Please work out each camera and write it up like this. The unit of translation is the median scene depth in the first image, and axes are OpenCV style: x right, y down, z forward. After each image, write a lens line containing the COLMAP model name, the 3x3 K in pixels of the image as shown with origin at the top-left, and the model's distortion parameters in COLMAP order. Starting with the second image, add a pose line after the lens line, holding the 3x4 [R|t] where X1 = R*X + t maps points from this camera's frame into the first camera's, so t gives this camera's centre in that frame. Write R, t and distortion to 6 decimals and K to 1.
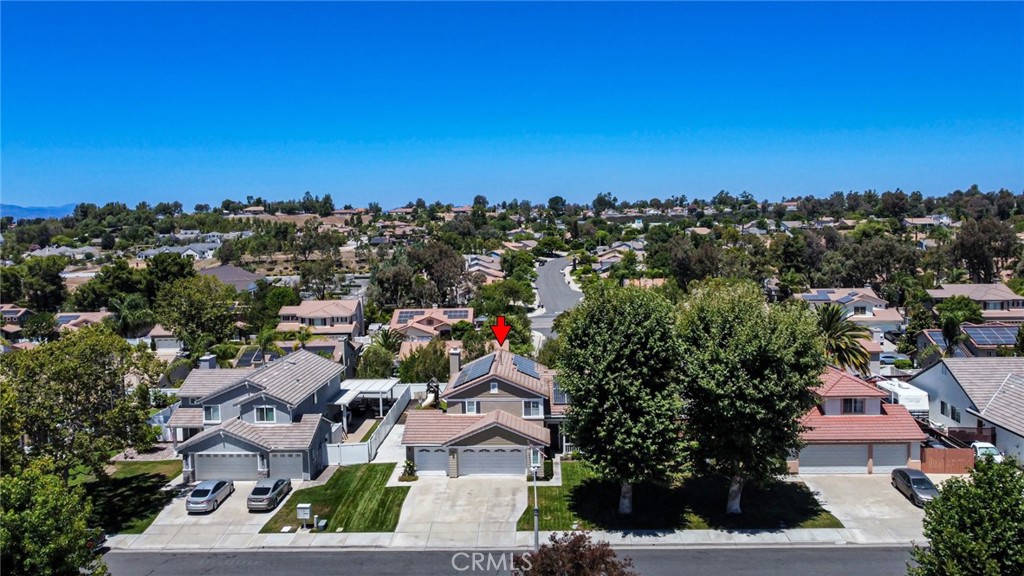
lens RADIAL K [[776.2, 0, 512.5], [0, 776.2, 289.0], [0, 0, 1]] dist [-0.001904, -0.001850]
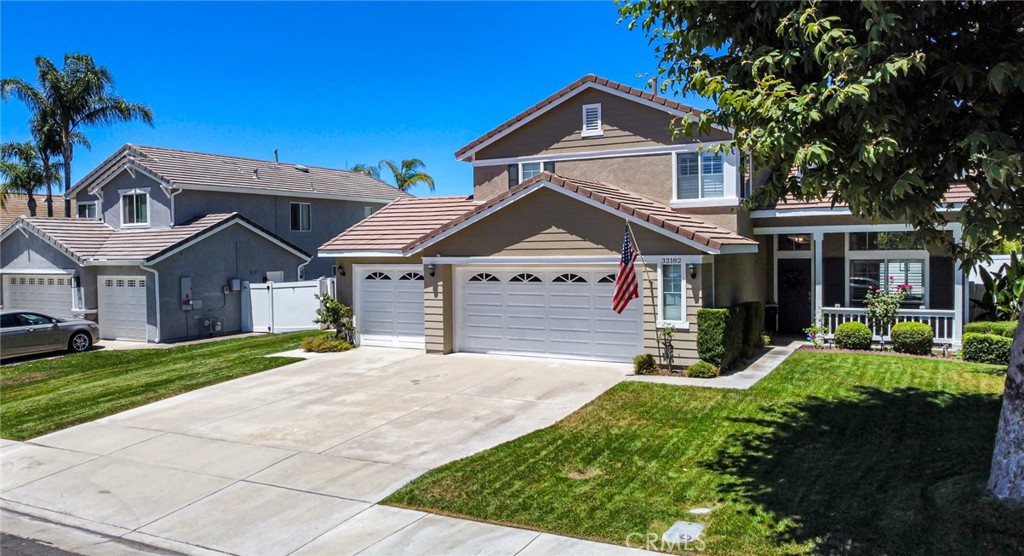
lens RADIAL K [[794.3, 0, 508.9], [0, 794.3, 270.3], [0, 0, 1]] dist [0.012667, 0.000566]
pose [[0.896304, 0.019166, -0.443025, 0.100900], [-0.043346, 0.998068, -0.044519, 0.211695], [0.441316, 0.059106, 0.895403, 0.671863]]
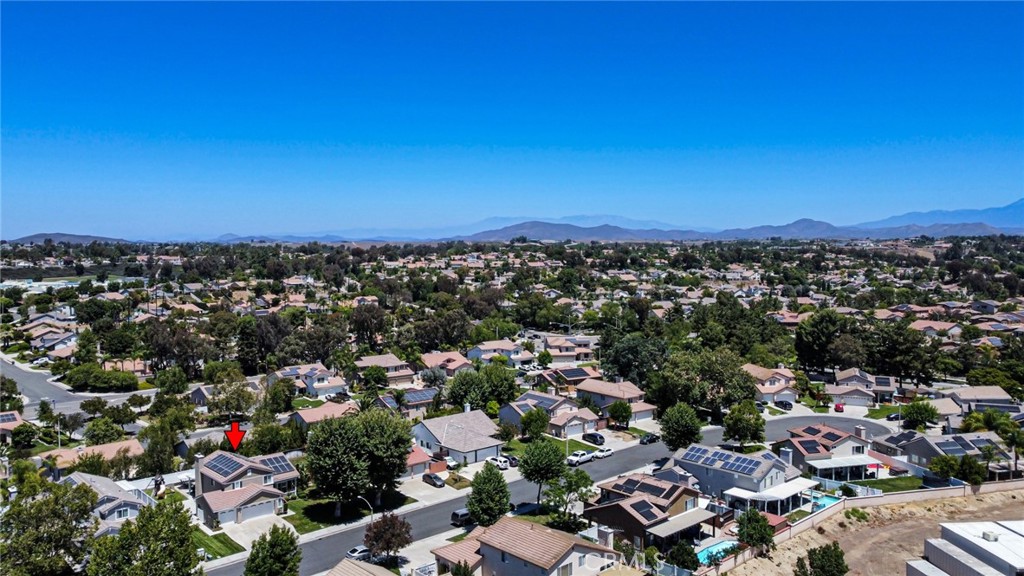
lens RADIAL K [[776.2, 0, 512.4], [0, 776.2, 290.8], [0, 0, 1]] dist [-0.001904, -0.001850]
pose [[0.688128, -0.017887, 0.725369, -0.945988], [0.043299, 0.998927, -0.016443, -0.255688], [-0.724296, 0.042723, 0.688164, -0.785822]]
